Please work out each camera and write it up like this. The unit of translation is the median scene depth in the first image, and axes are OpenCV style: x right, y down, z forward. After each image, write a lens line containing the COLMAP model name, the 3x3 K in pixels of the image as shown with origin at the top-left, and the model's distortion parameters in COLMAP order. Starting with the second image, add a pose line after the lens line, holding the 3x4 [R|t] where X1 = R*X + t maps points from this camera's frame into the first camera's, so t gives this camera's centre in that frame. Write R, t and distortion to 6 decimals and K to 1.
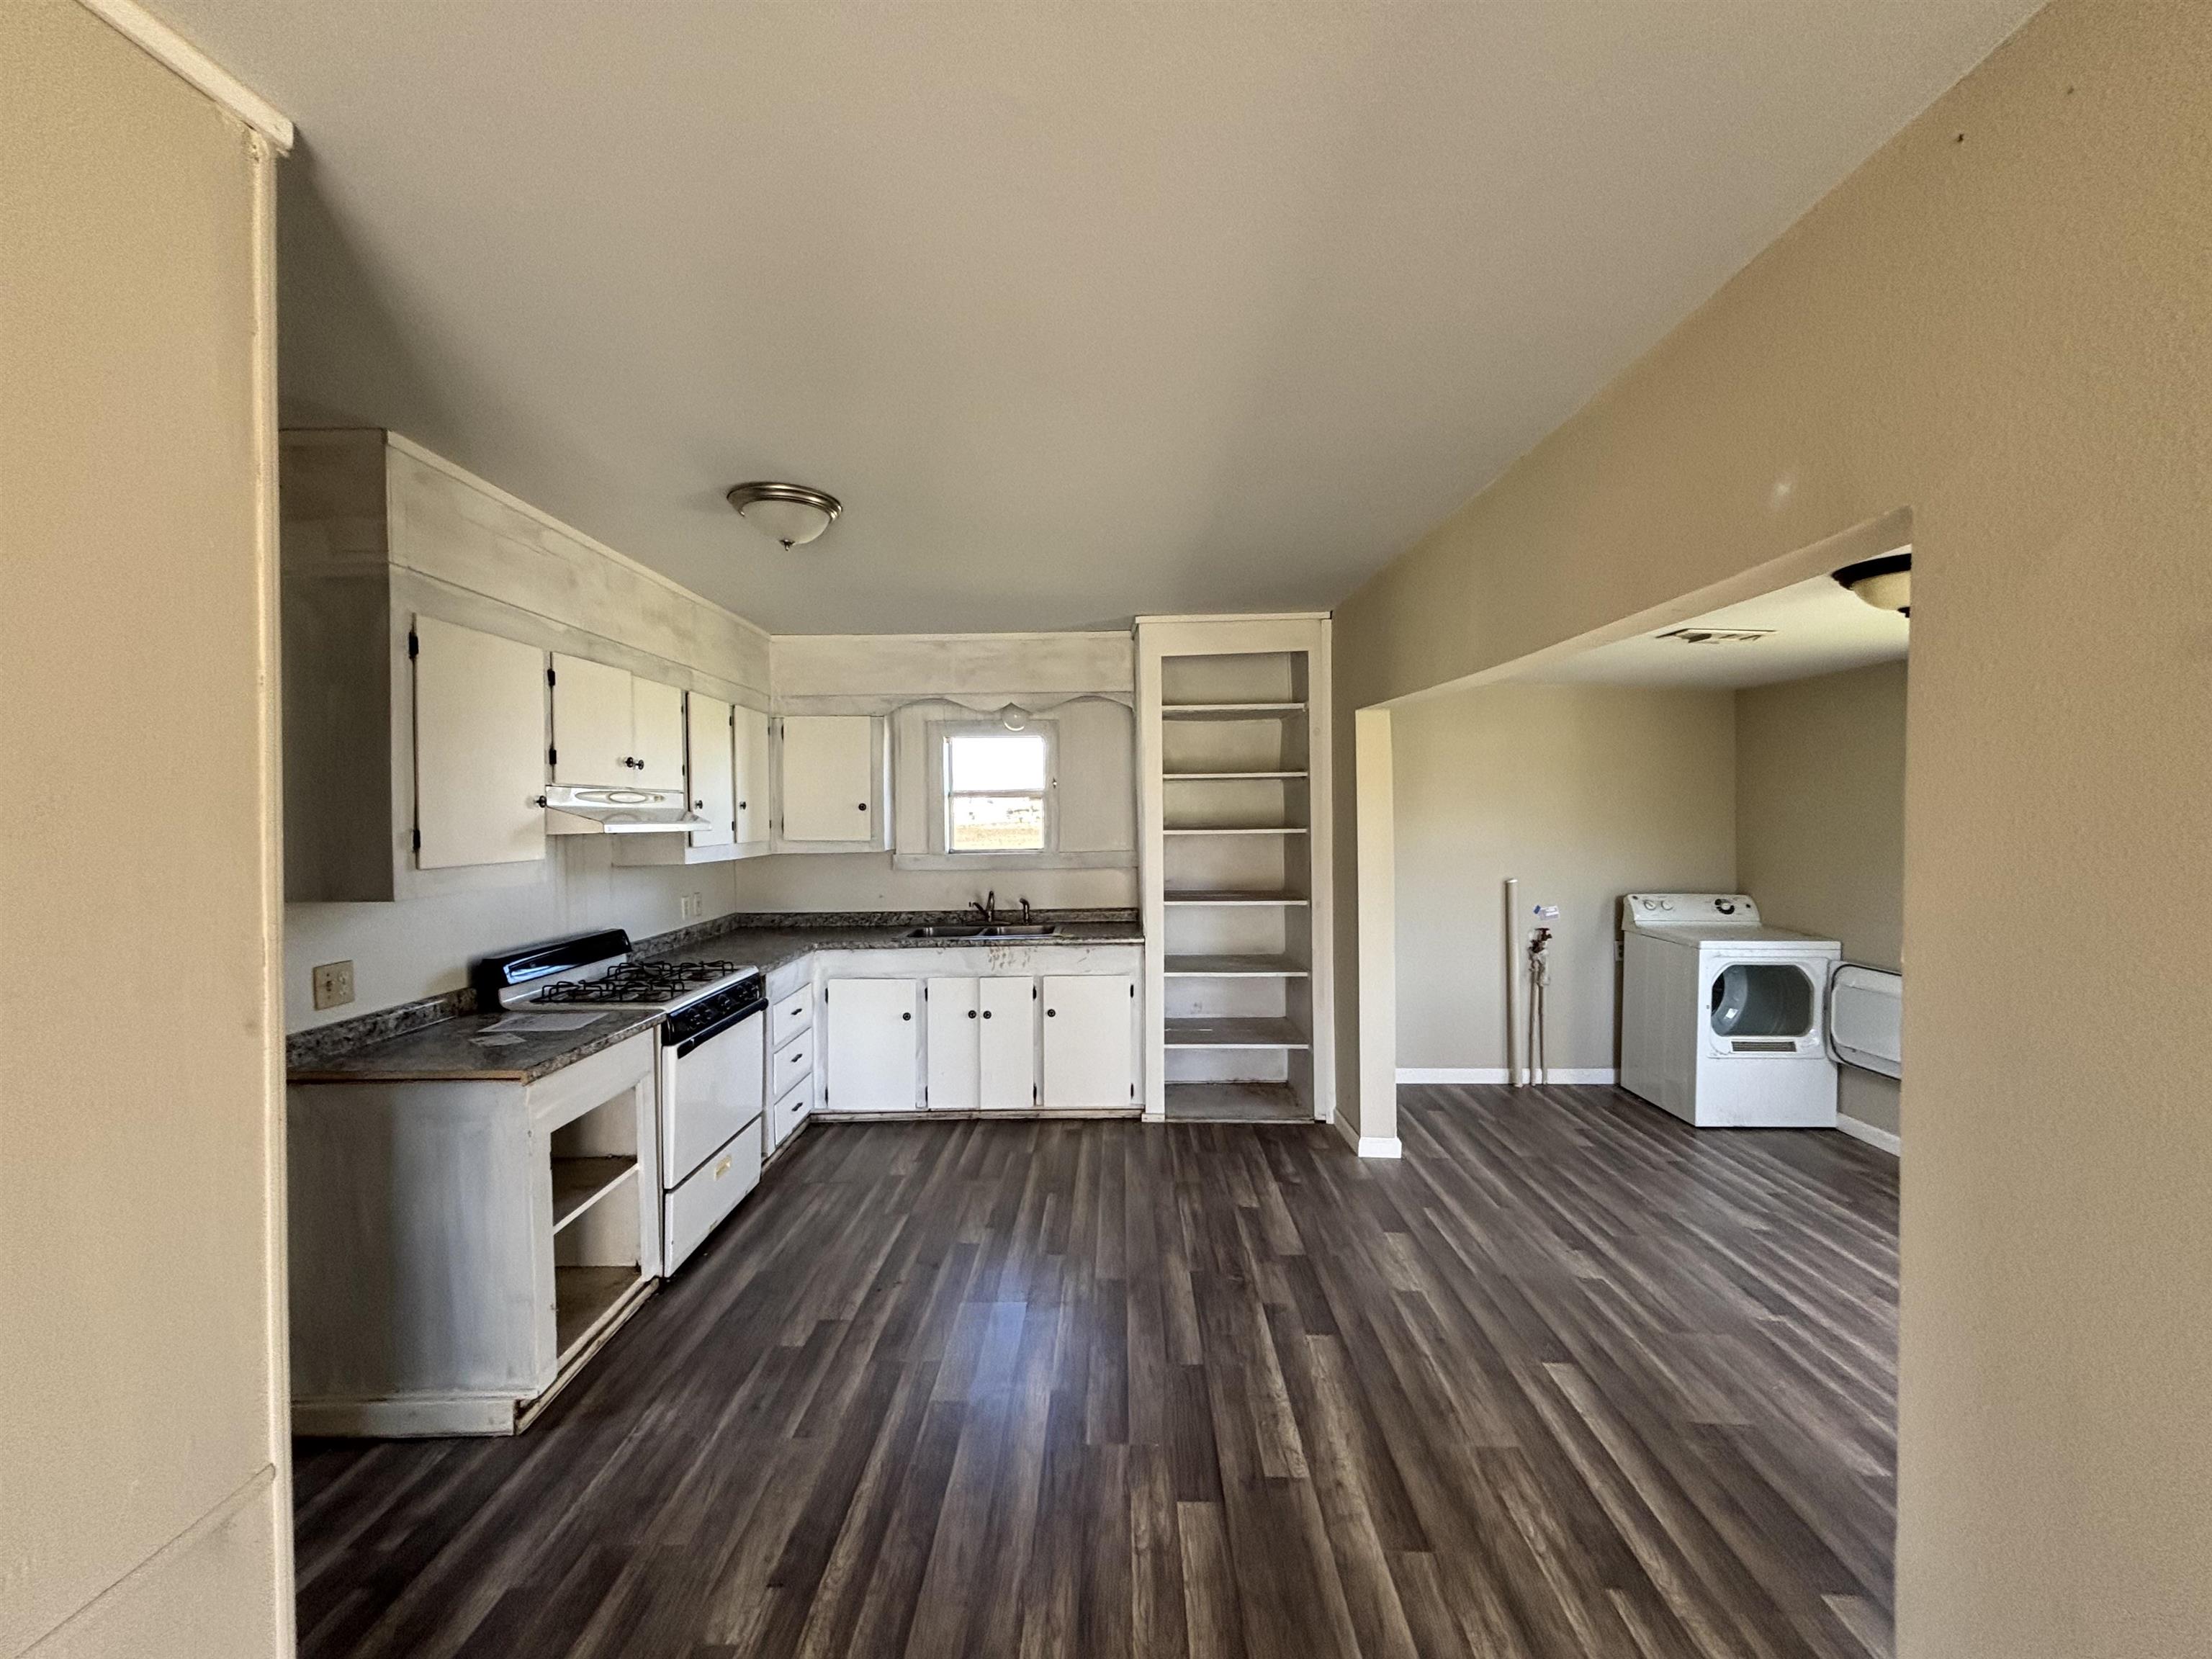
lens RADIAL K [[891.4, 0, 1109.0], [0, 891.4, 830.2], [0, 0, 1]] dist [-0.001591, 0.000401]
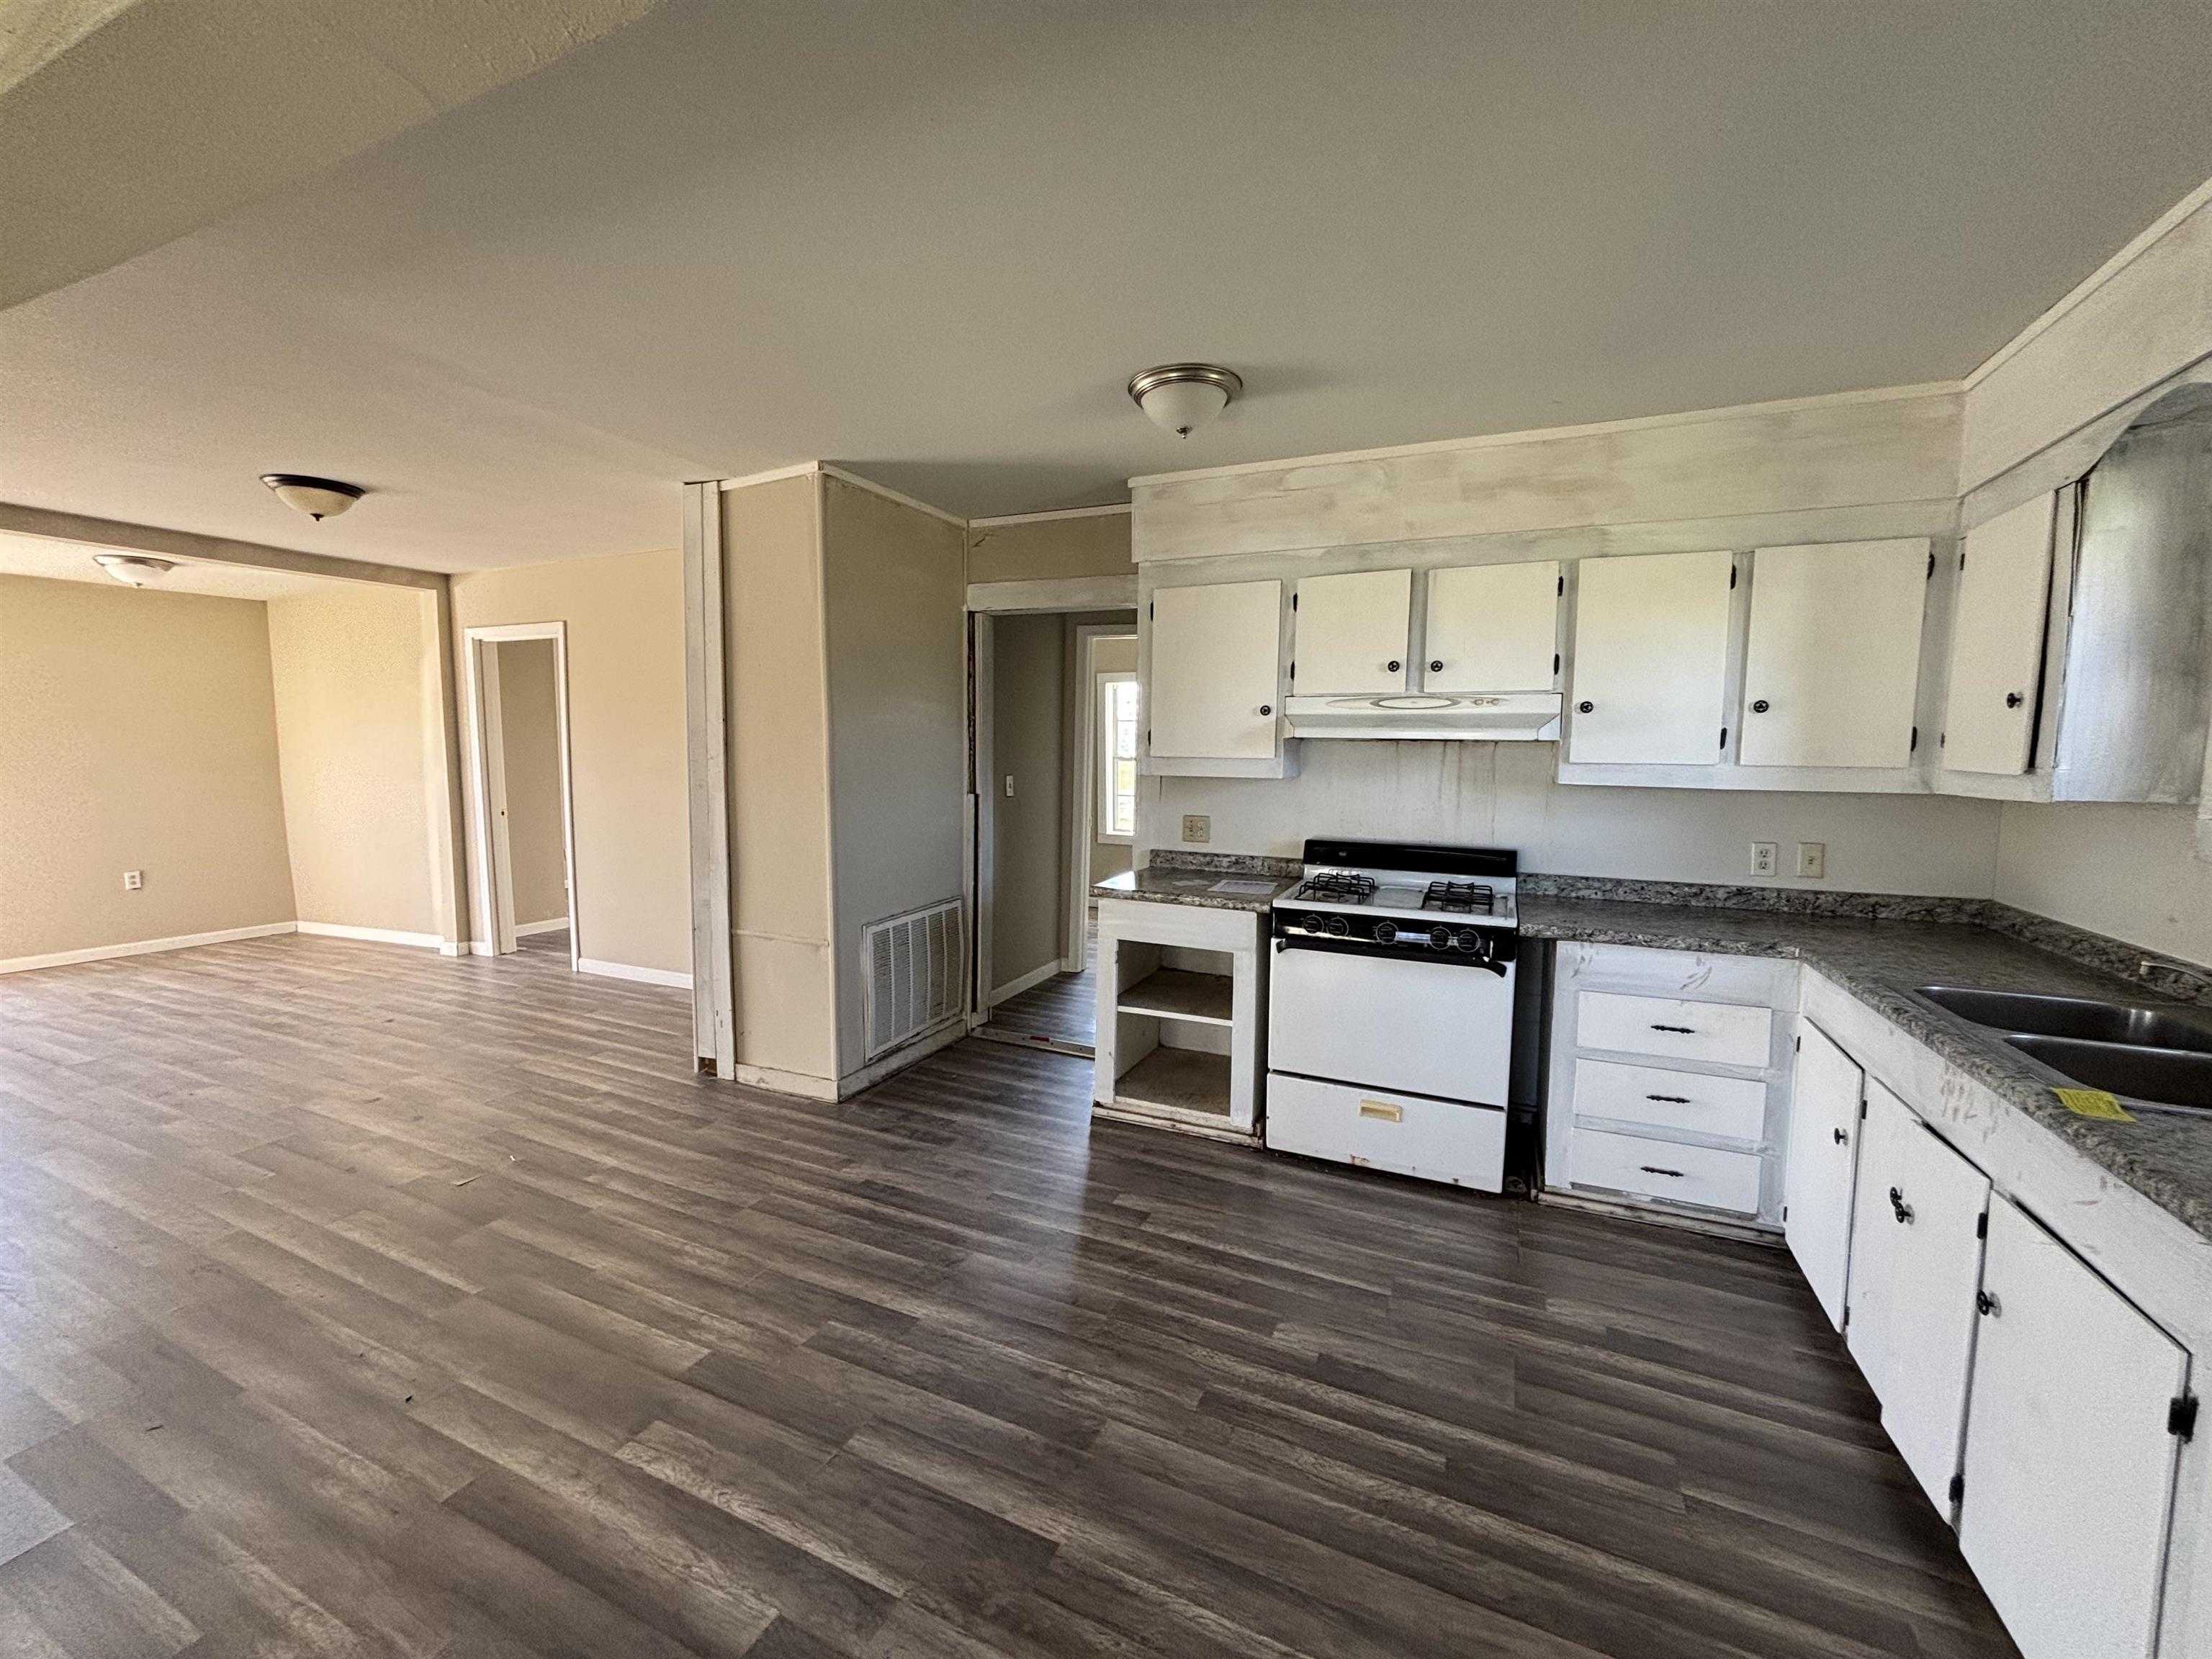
lens RADIAL K [[891.4, 0, 1108.5], [0, 891.4, 834.3], [0, 0, 1]] dist [-0.001591, 0.000401]
pose [[-0.406205, 0.098876, -0.908417, 0.428715], [-0.023239, 0.992689, 0.118440, -0.002070], [0.913487, 0.069221, -0.400937, 0.982087]]
